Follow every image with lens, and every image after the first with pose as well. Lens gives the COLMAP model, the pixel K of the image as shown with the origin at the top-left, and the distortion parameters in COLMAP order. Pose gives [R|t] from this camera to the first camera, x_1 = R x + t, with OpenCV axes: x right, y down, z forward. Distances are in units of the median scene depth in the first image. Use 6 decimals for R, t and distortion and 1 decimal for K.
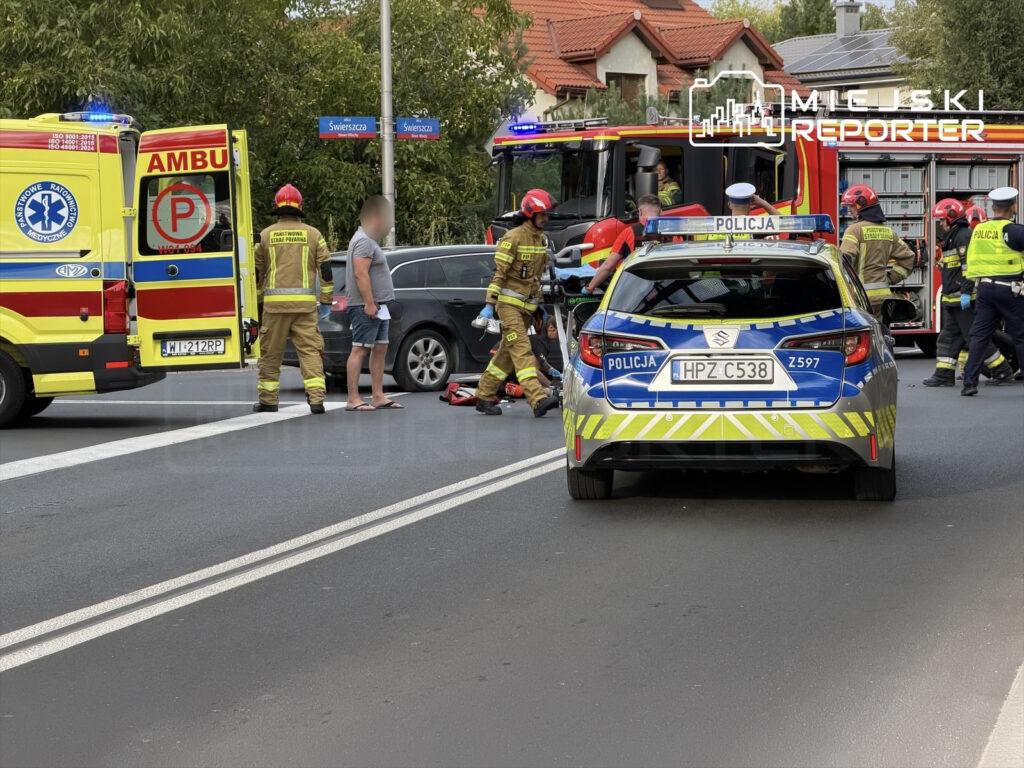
lens RADIAL K [[3147.5, 0, 512.6], [0, 3147.5, 405.3], [0, 0, 1]] dist [0.163668, -0.123303]
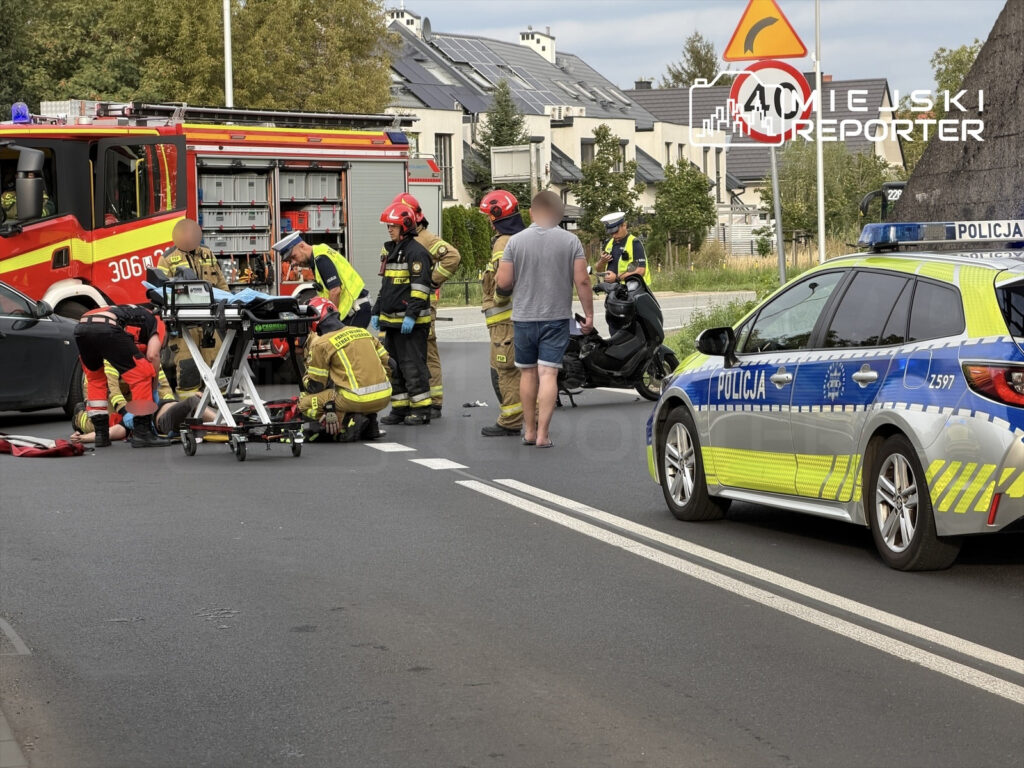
lens RADIAL K [[3147.5, 0, 512.6], [0, 3147.5, 405.3], [0, 0, 1]] dist [0.163668, -0.123303]
pose [[0.896125, -0.030983, 0.442720, -0.223110], [0.033262, 0.999443, 0.002616, -0.009547], [-0.442554, 0.012382, 0.896656, 0.165060]]
